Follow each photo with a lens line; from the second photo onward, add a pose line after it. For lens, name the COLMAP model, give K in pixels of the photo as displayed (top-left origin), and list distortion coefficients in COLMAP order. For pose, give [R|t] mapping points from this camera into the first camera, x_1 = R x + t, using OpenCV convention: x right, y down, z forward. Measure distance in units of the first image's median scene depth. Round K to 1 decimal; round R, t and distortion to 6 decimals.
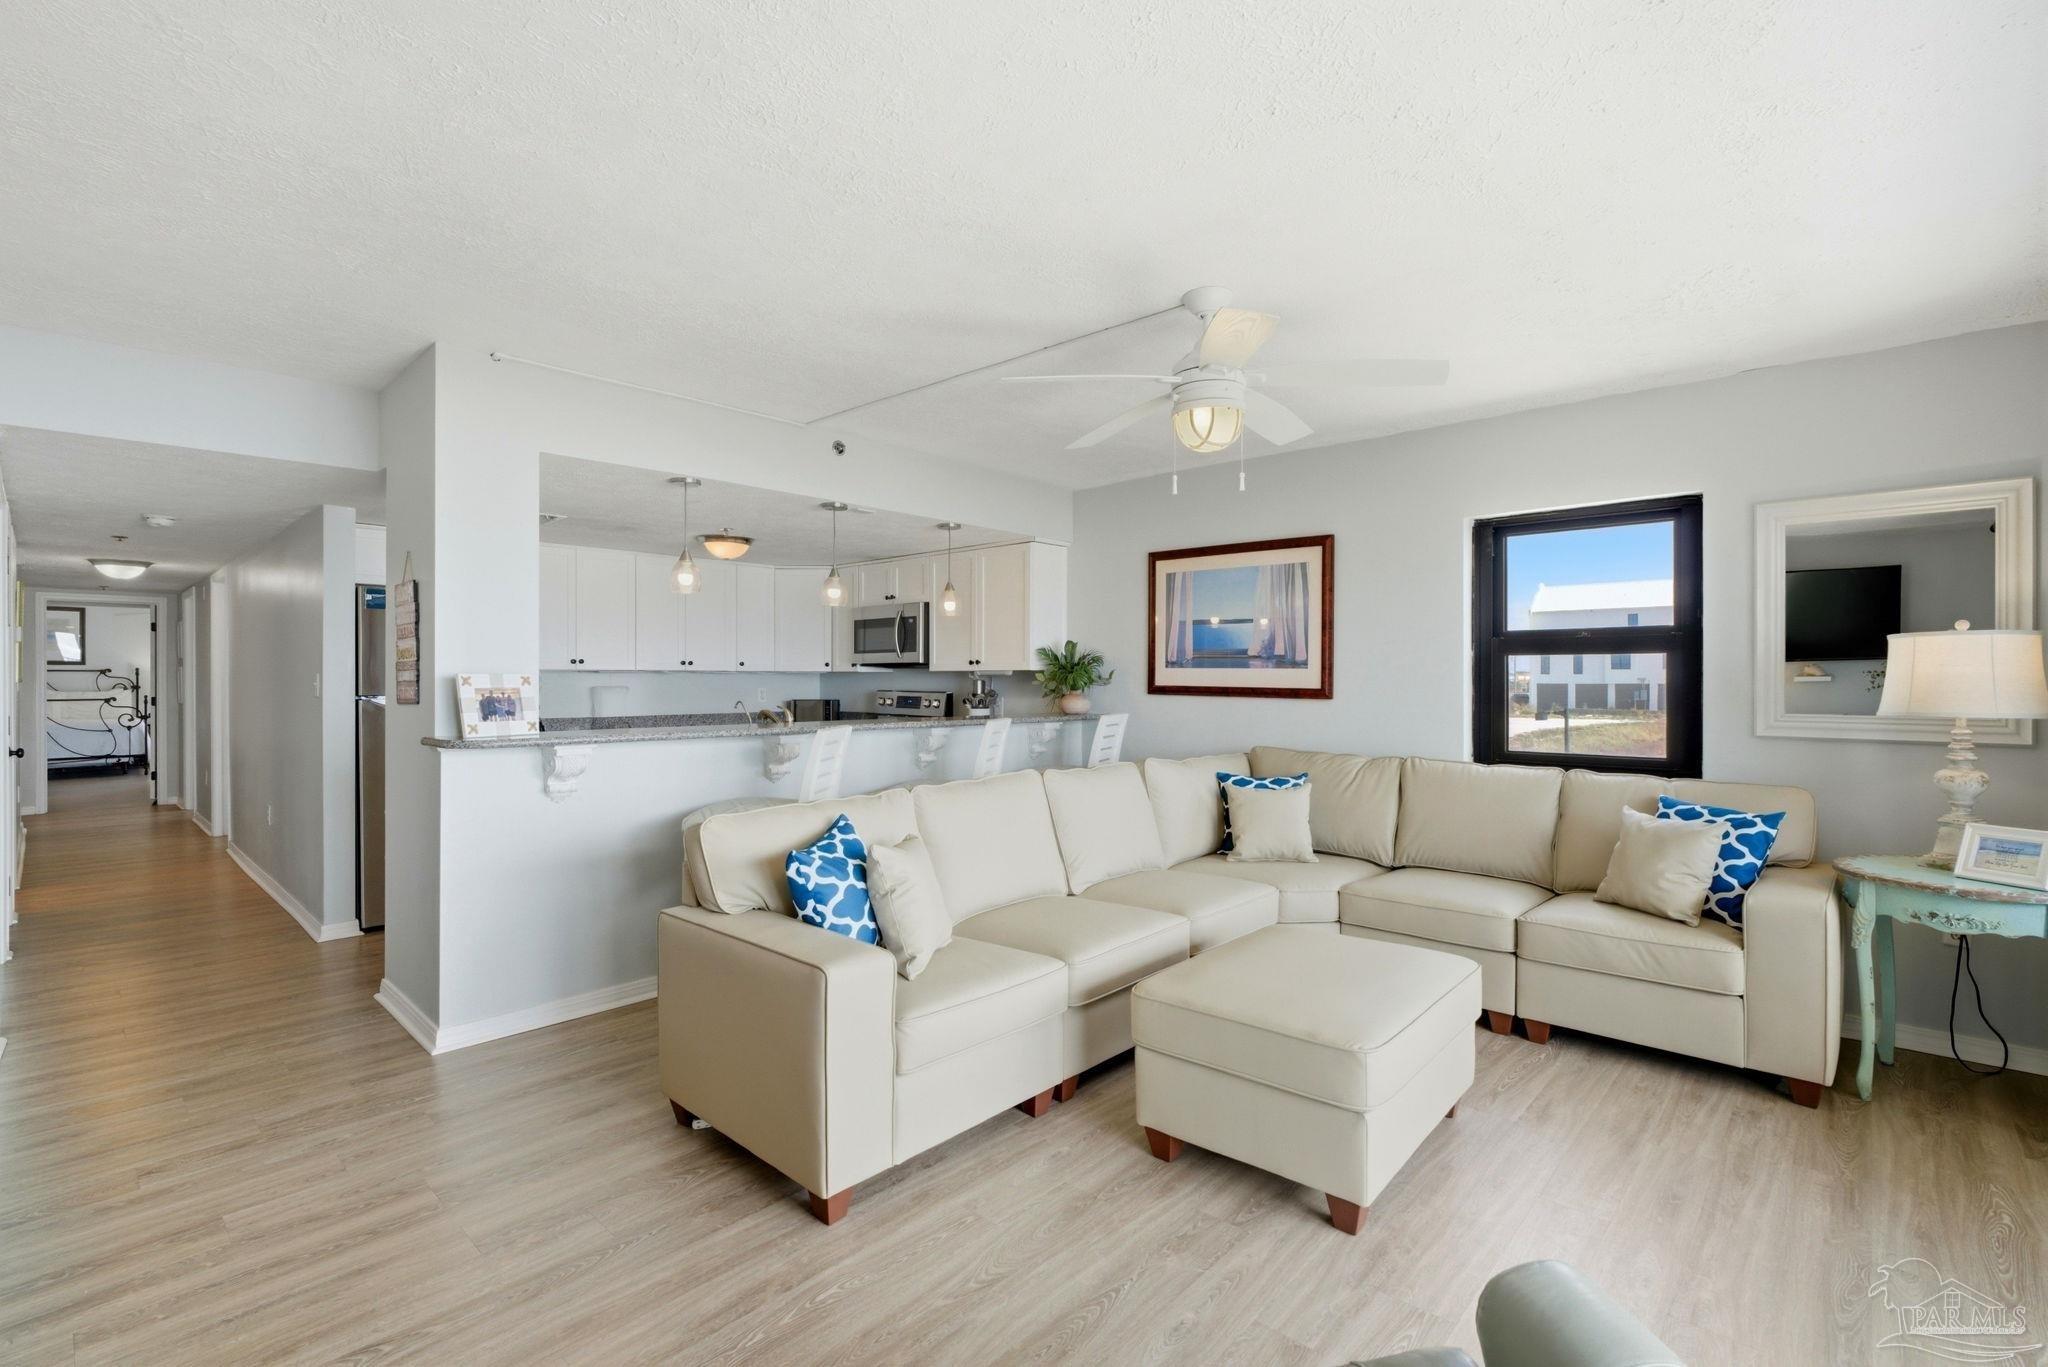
lens RADIAL K [[931.6, 0, 1033.1], [0, 931.6, 680.0], [0, 0, 1]] dist [-0.021845, 0.009149]
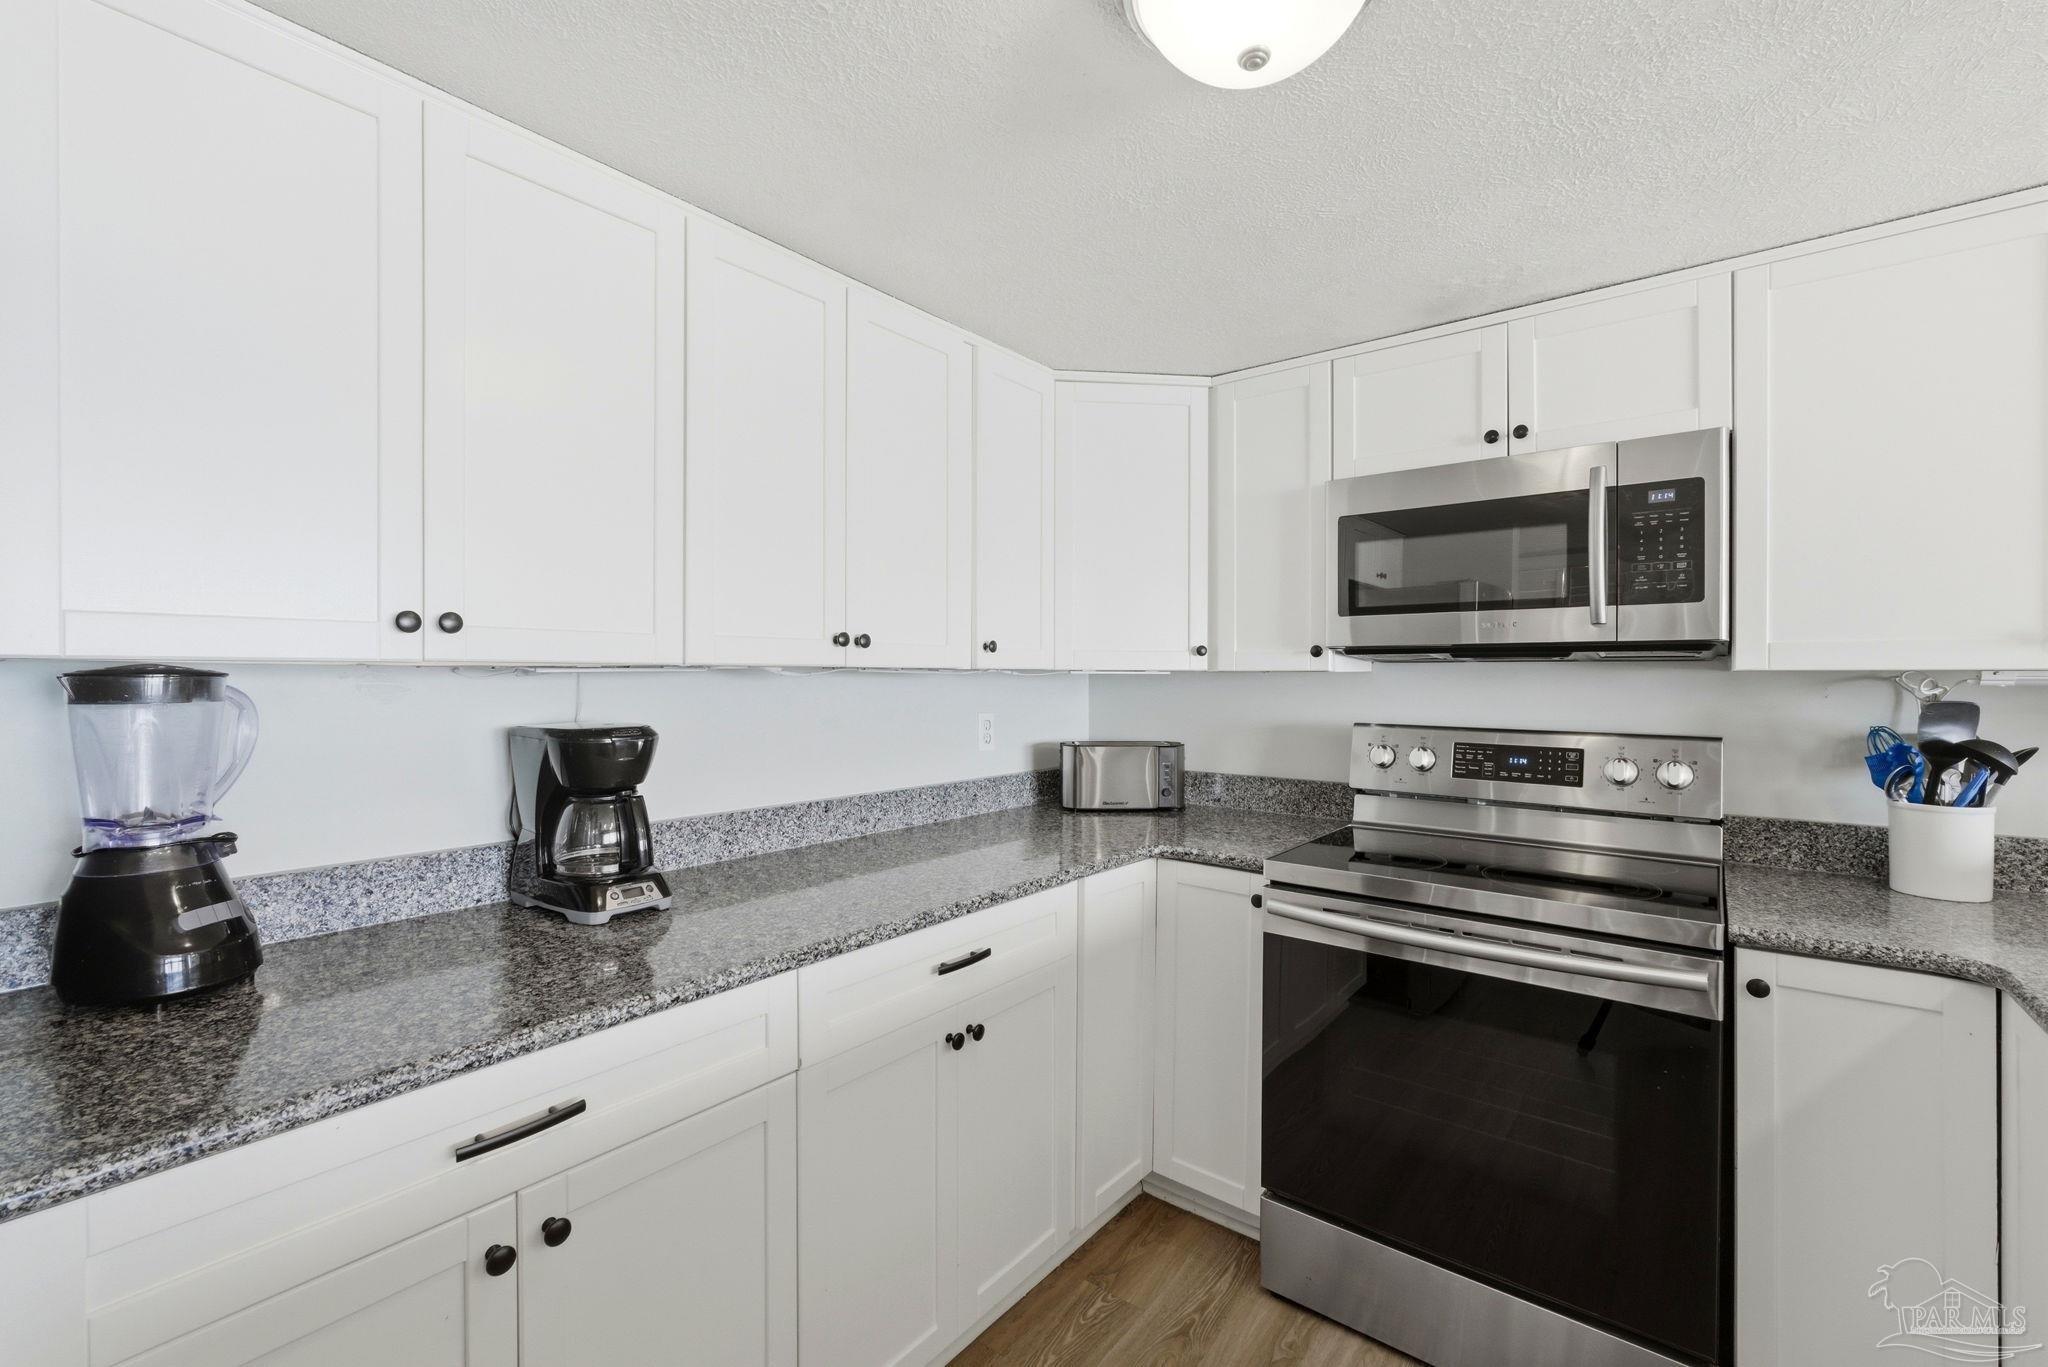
lens RADIAL K [[868.5, 0, 1029.5], [0, 868.5, 677.4], [0, 0, 1]] dist [-0.018154, 0.007580]
pose [[0.997509, 0.000806, 0.070529, -0.418696], [-0.000823, 1.000000, 0.000216, -0.008540], [-0.070529, -0.000274, 0.997510, 0.902035]]
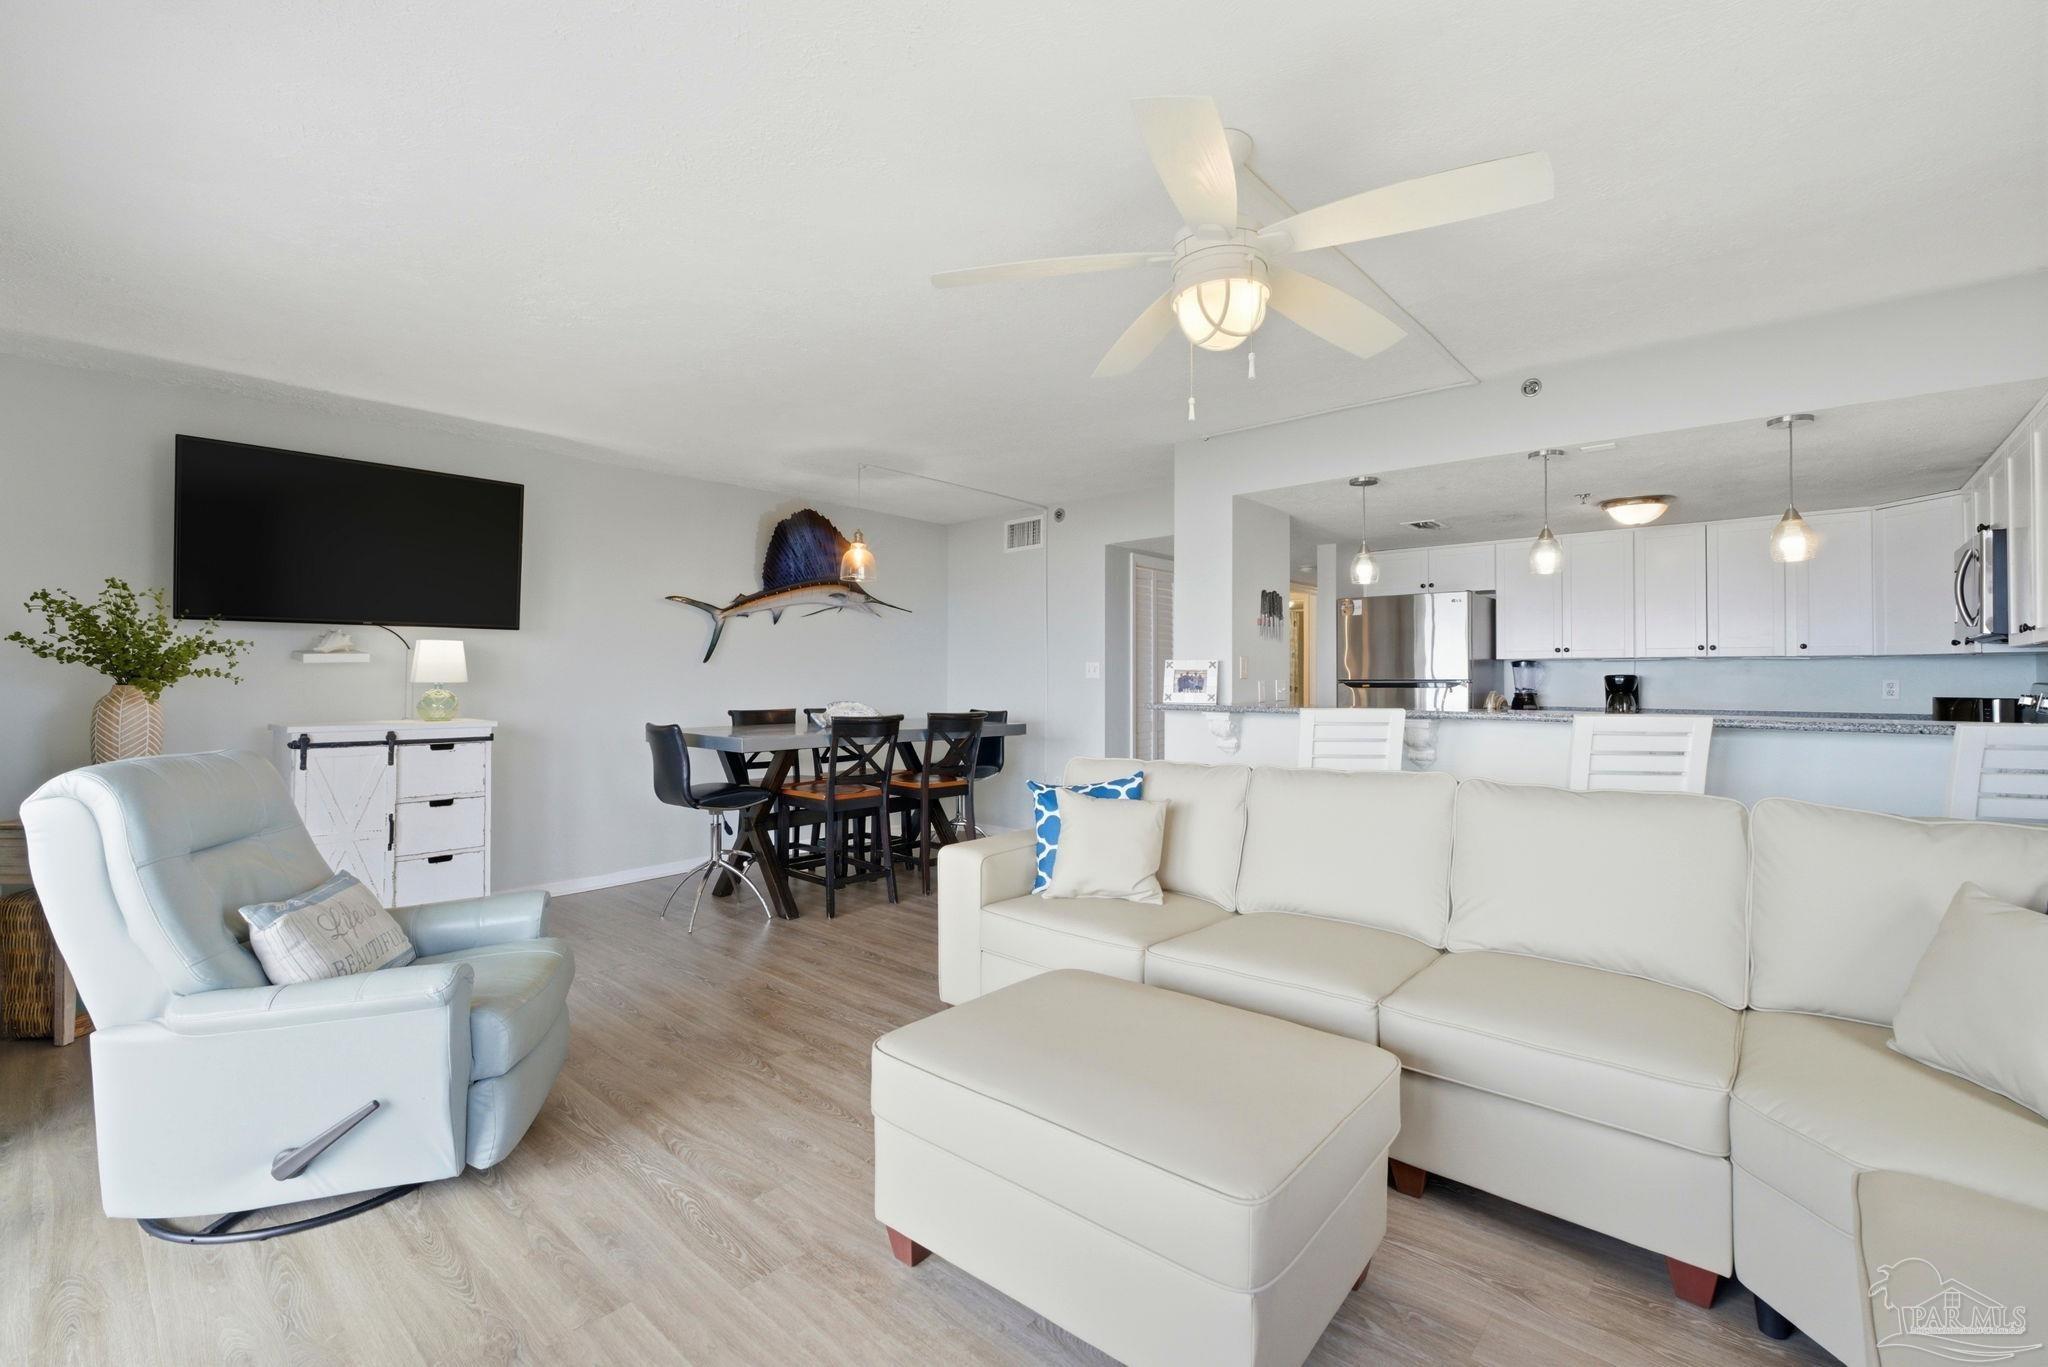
lens RADIAL K [[868.5, 0, 1029.5], [0, 868.5, 677.4], [0, 0, 1]] dist [-0.018154, 0.007580]
pose [[0.029302, -0.003351, -0.999565, 0.486284], [-0.003220, 0.999989, -0.003447, 0.016707], [0.999565, 0.003319, 0.029291, 0.449393]]
